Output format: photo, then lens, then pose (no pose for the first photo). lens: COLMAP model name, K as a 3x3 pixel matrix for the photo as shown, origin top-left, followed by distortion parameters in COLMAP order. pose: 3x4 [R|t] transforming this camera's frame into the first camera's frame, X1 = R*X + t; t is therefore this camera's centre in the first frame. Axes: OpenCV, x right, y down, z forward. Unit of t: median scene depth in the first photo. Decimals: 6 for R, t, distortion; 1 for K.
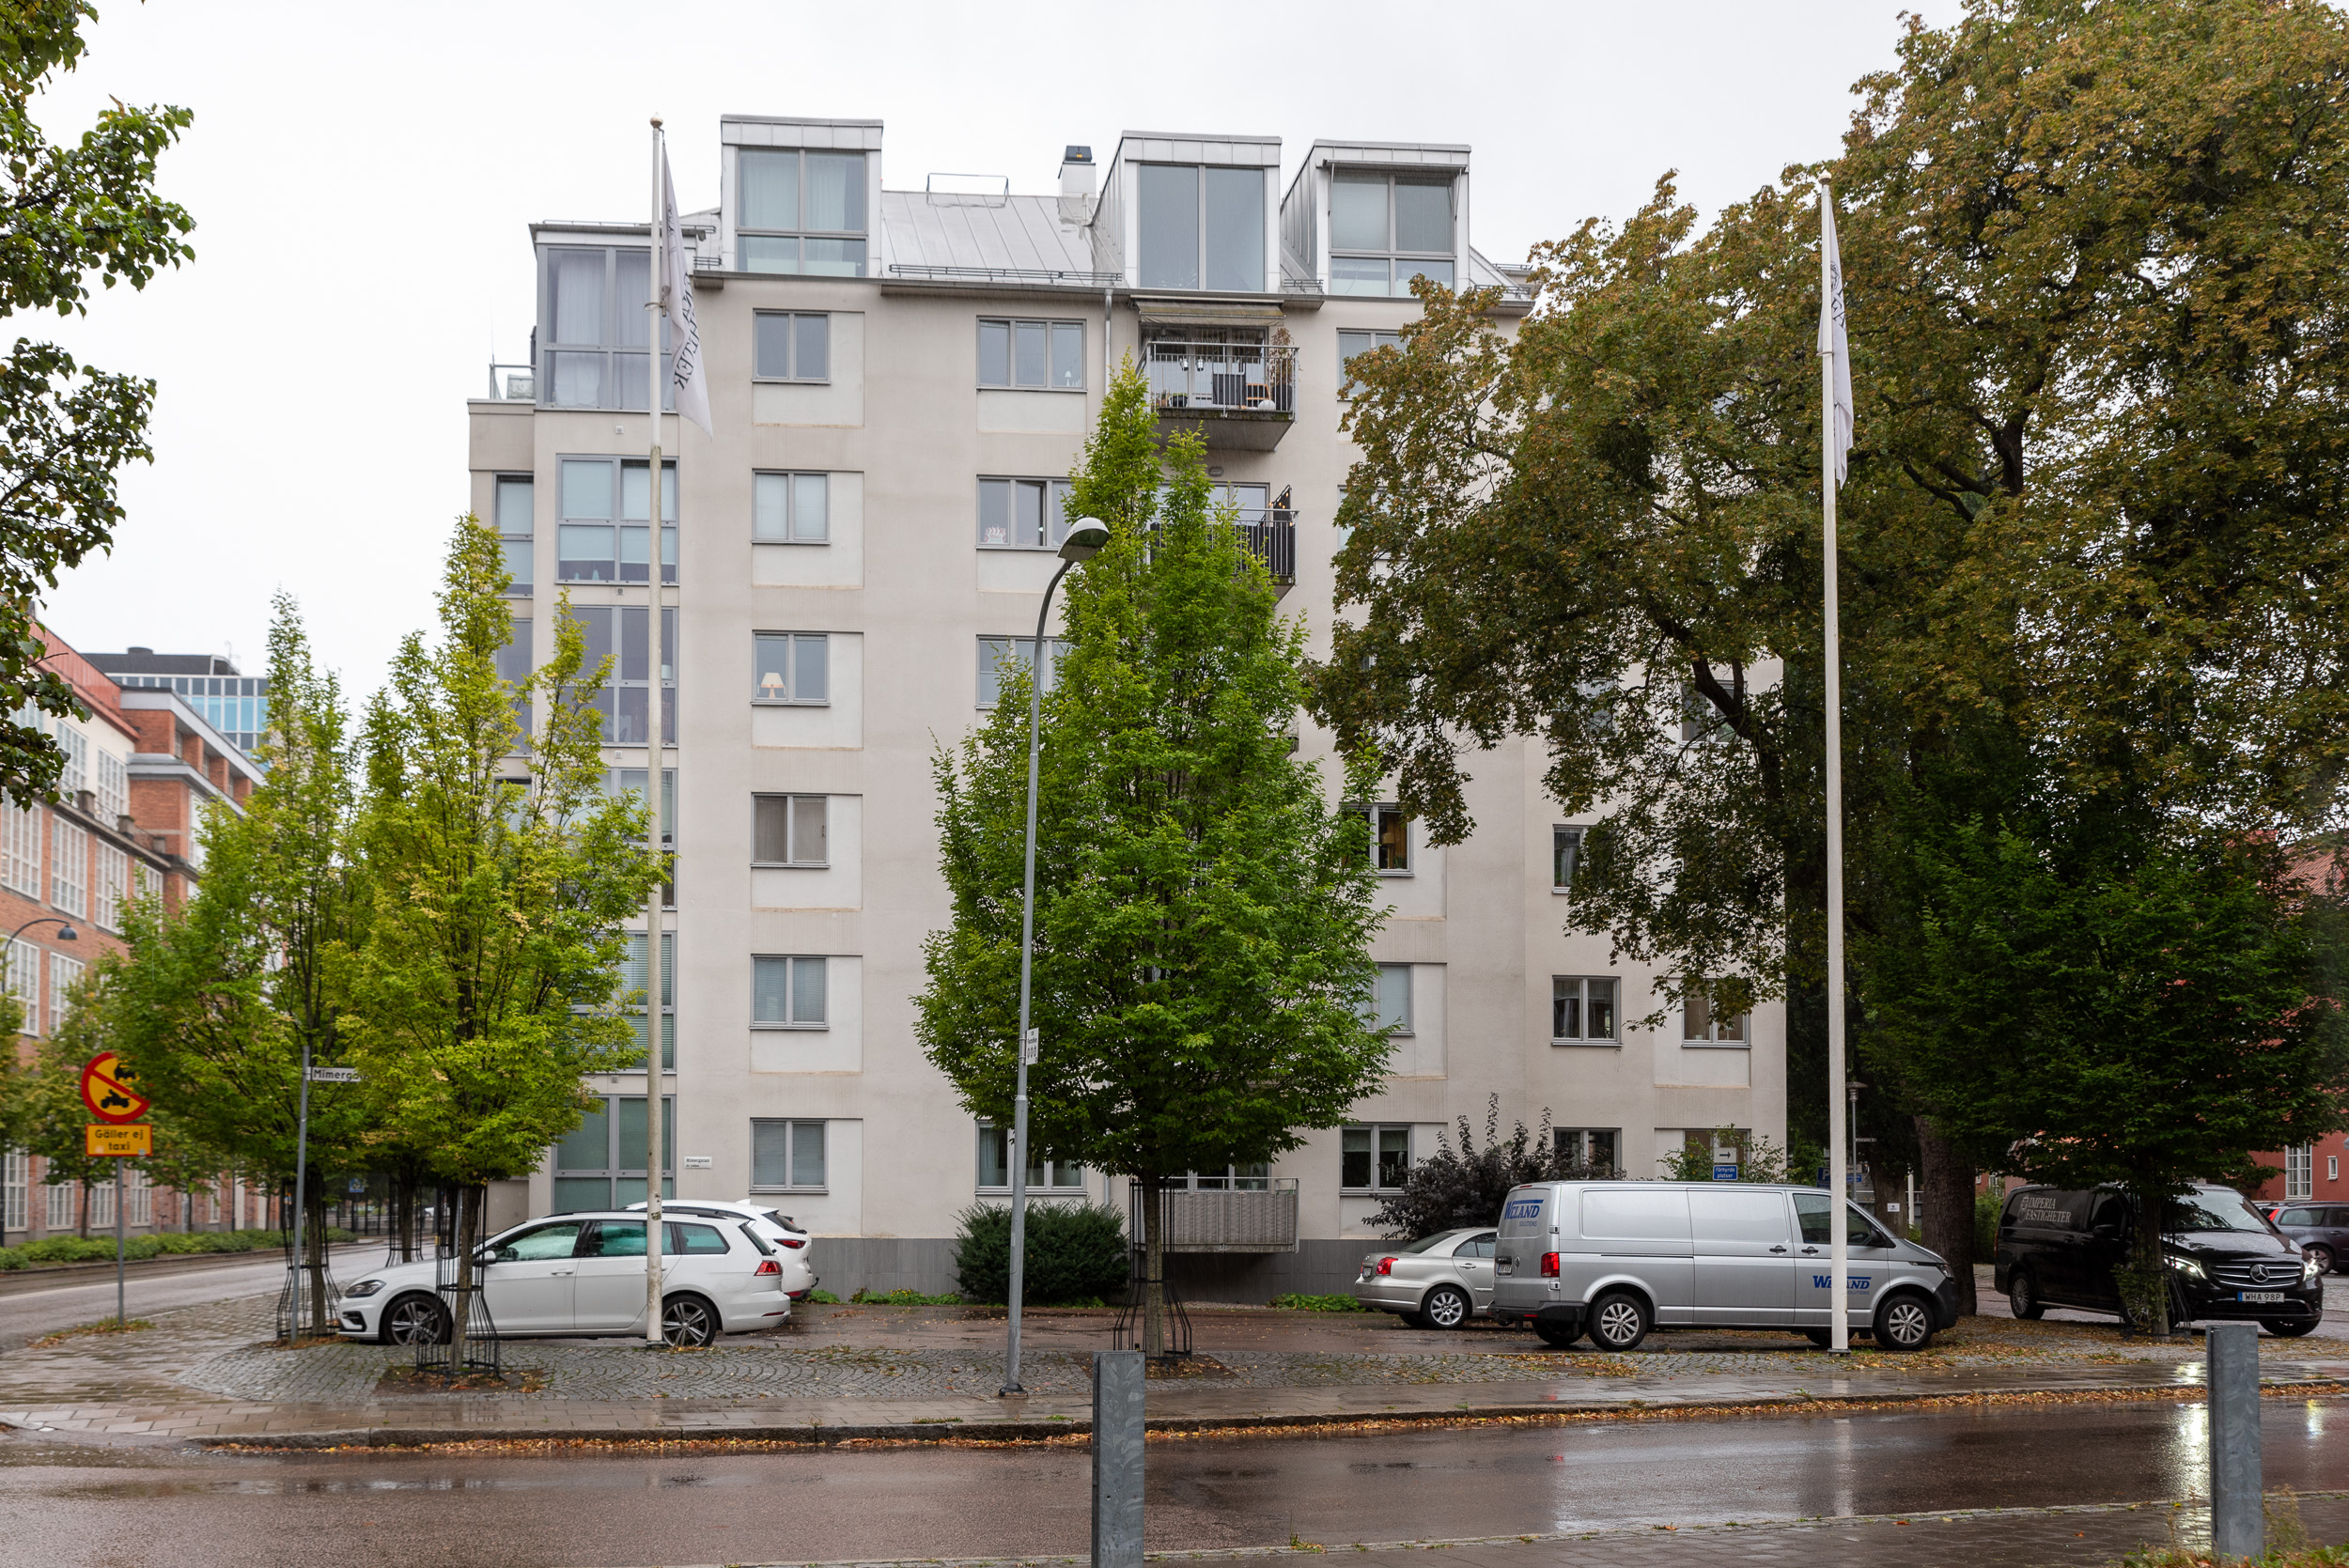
lens RADIAL K [[1747.8, 0, 1174.5], [0, 1747.8, 784.0], [0, 0, 1]] dist [0.004862, 0.004550]
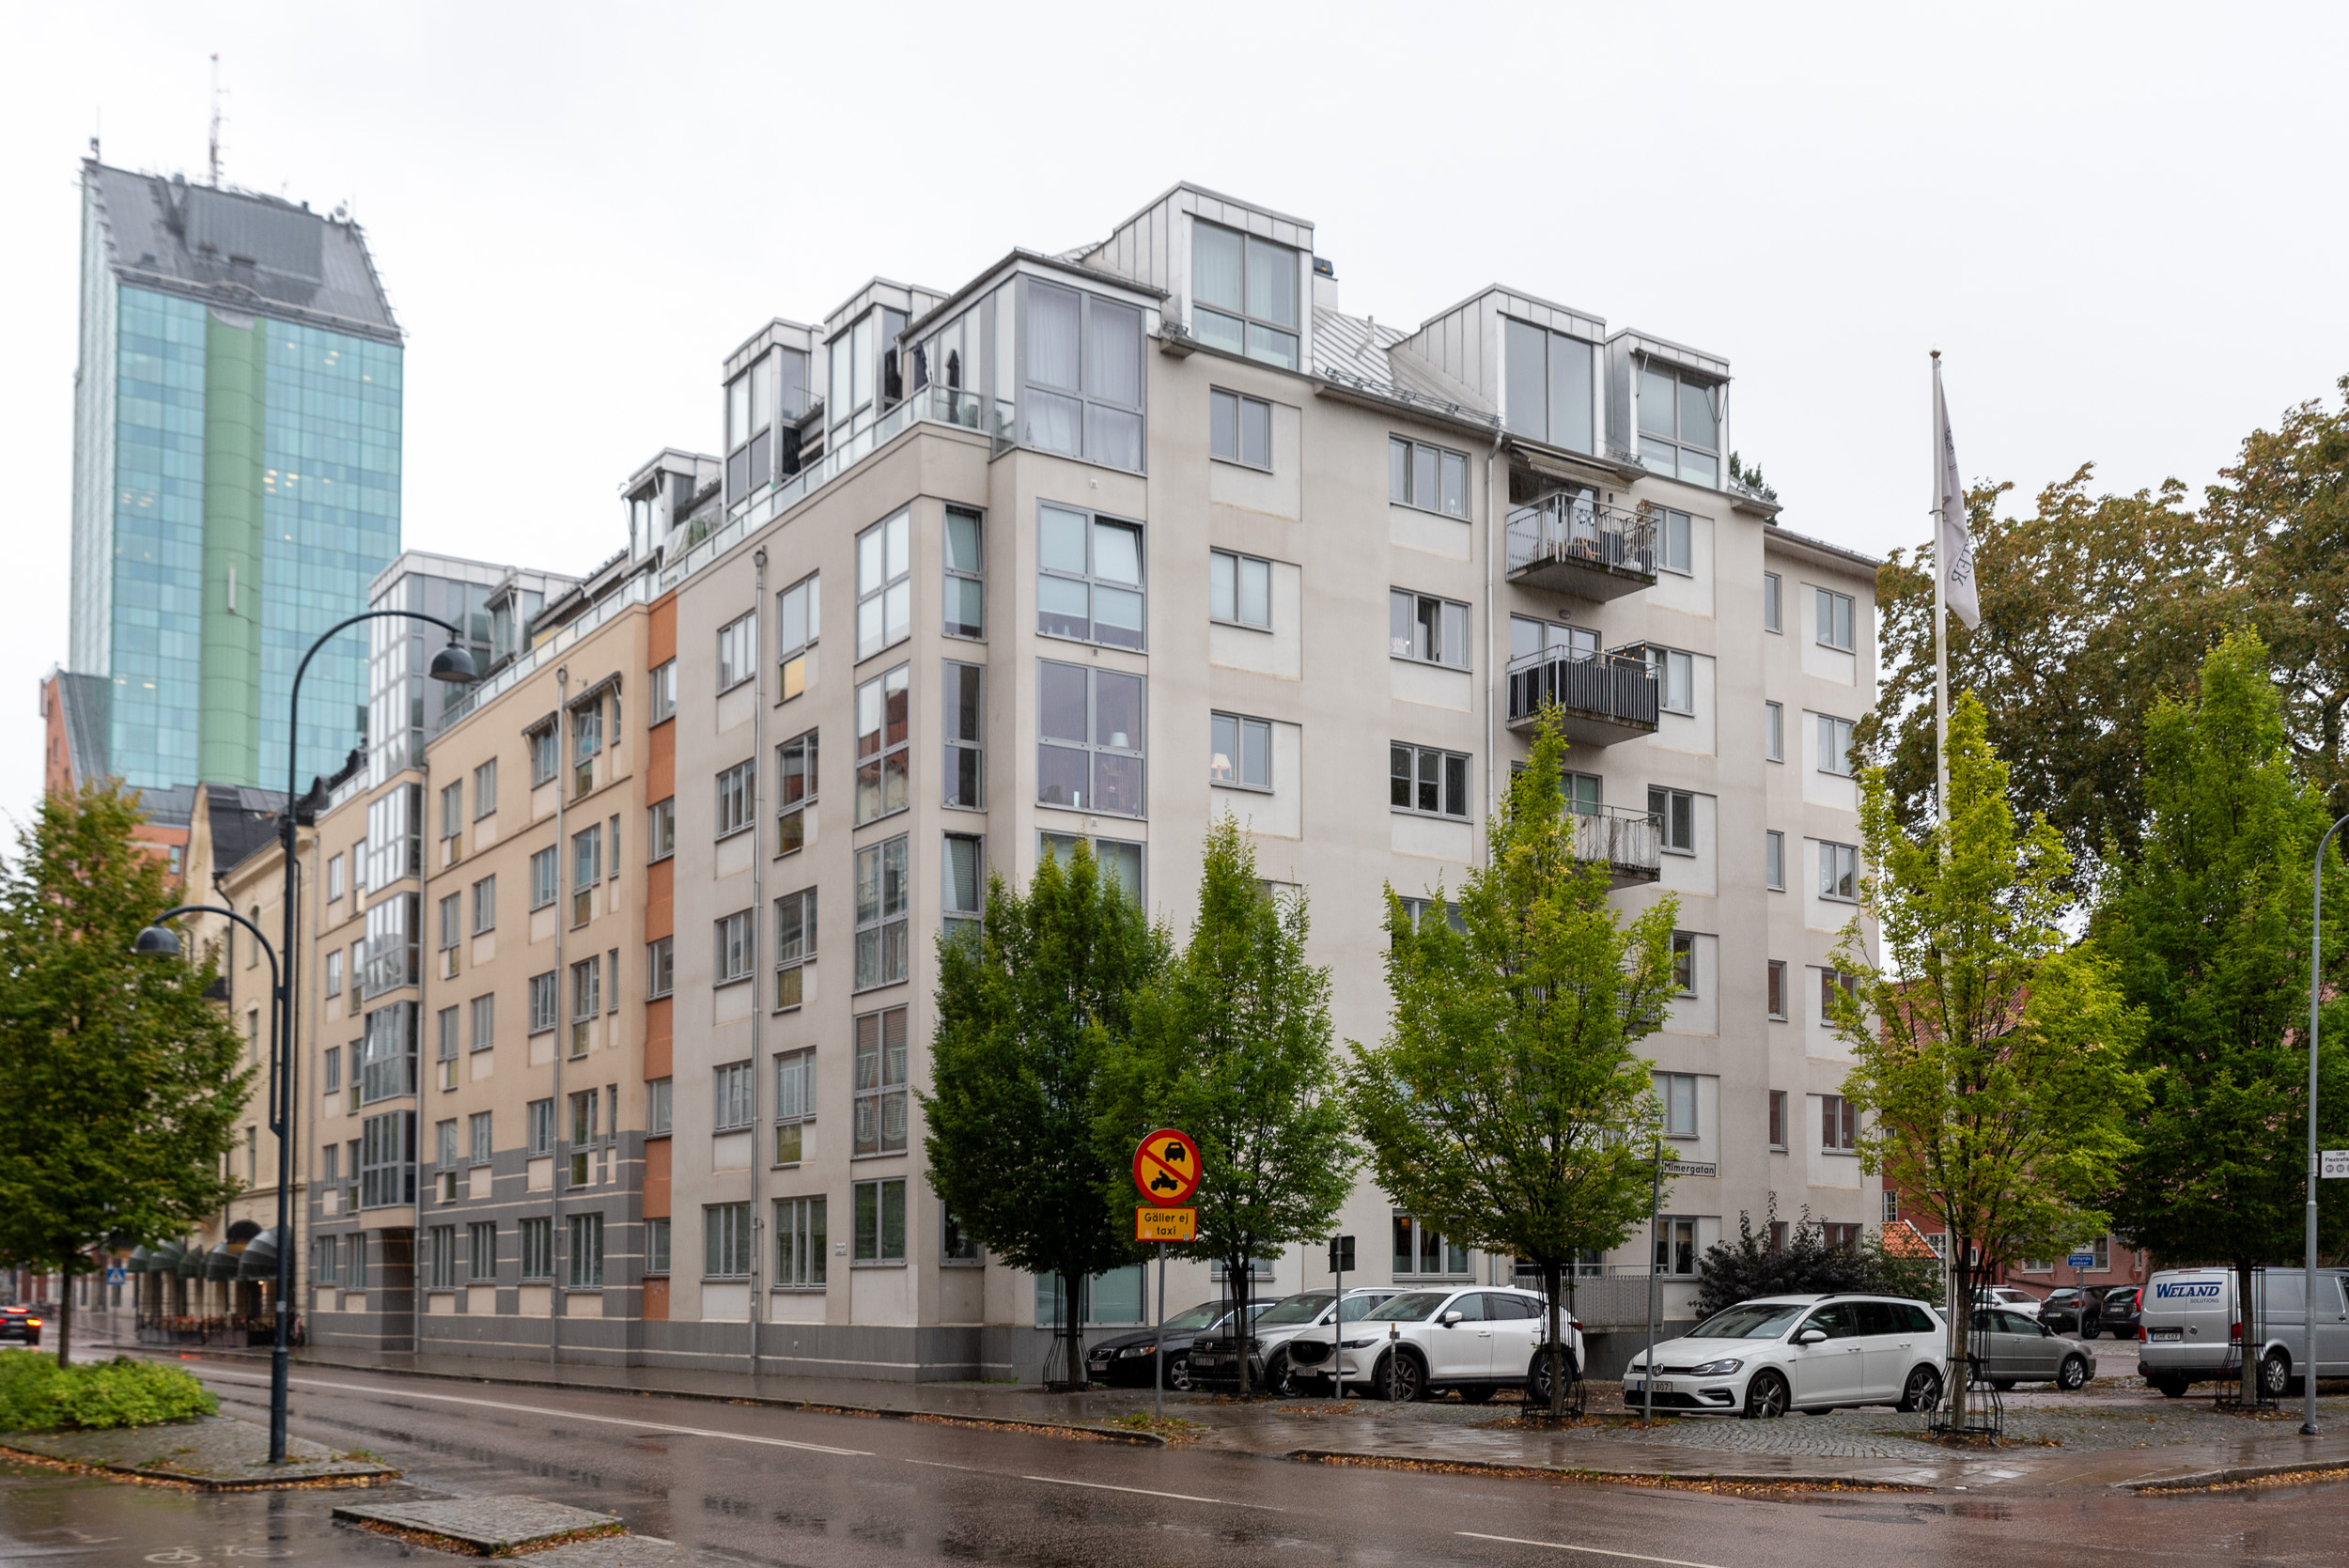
lens RADIAL K [[1878.2, 0, 1174.5], [0, 1878.2, 784.0], [0, 0, 1]] dist [0.053473, -0.059058]
pose [[0.893622, 0.107945, 0.435646, -0.710796], [-0.094583, 0.994141, -0.052315, 0.012008], [-0.438740, 0.005545, 0.898597, 0.049871]]
